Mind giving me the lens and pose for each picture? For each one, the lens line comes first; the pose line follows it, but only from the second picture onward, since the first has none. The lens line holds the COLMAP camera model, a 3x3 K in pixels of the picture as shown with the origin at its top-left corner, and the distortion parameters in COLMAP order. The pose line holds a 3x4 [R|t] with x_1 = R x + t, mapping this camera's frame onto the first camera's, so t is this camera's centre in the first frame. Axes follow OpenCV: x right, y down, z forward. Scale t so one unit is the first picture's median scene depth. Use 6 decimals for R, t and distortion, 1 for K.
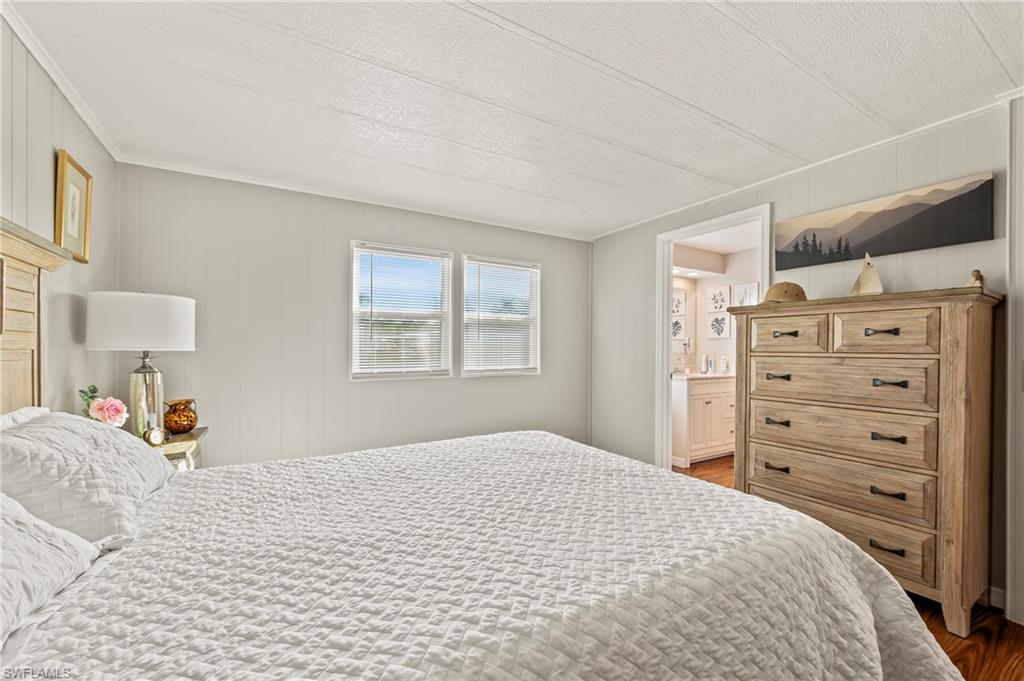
lens RADIAL K [[420.4, 0, 515.2], [0, 420.4, 350.7], [0, 0, 1]] dist [0.001078, 0.000001]
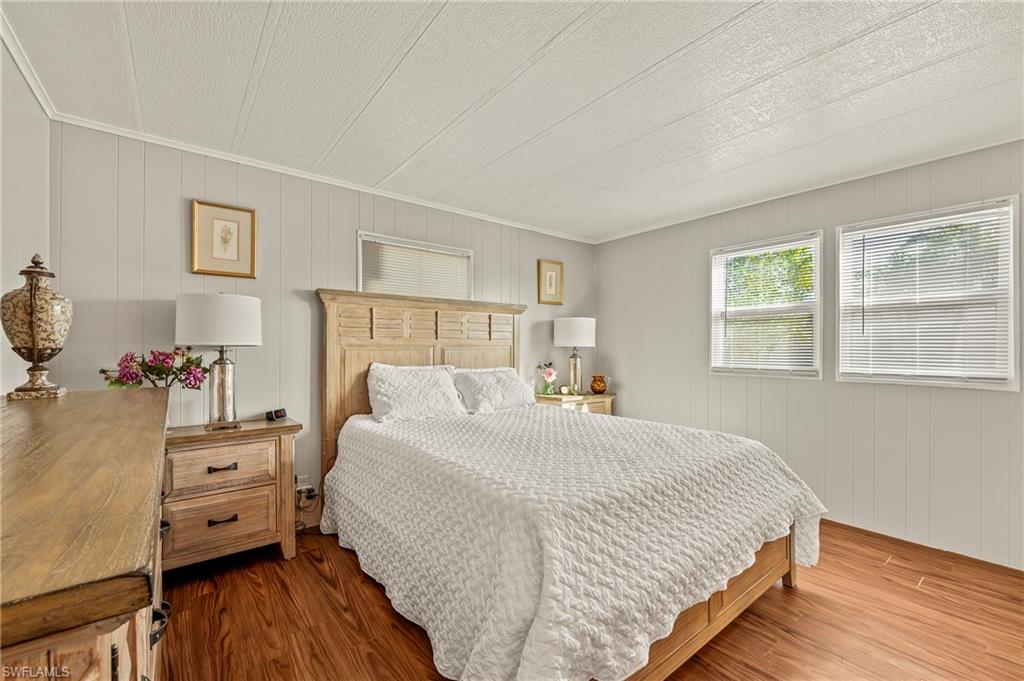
lens RADIAL K [[420.4, 0, 515.2], [0, 420.4, 350.7], [0, 0, 1]] dist [0.001078, 0.000001]
pose [[0.119191, -0.000972, -0.992871, 0.483703], [-0.014263, 0.999895, -0.002691, 0.014166], [0.992769, 0.014482, 0.119164, 0.243118]]
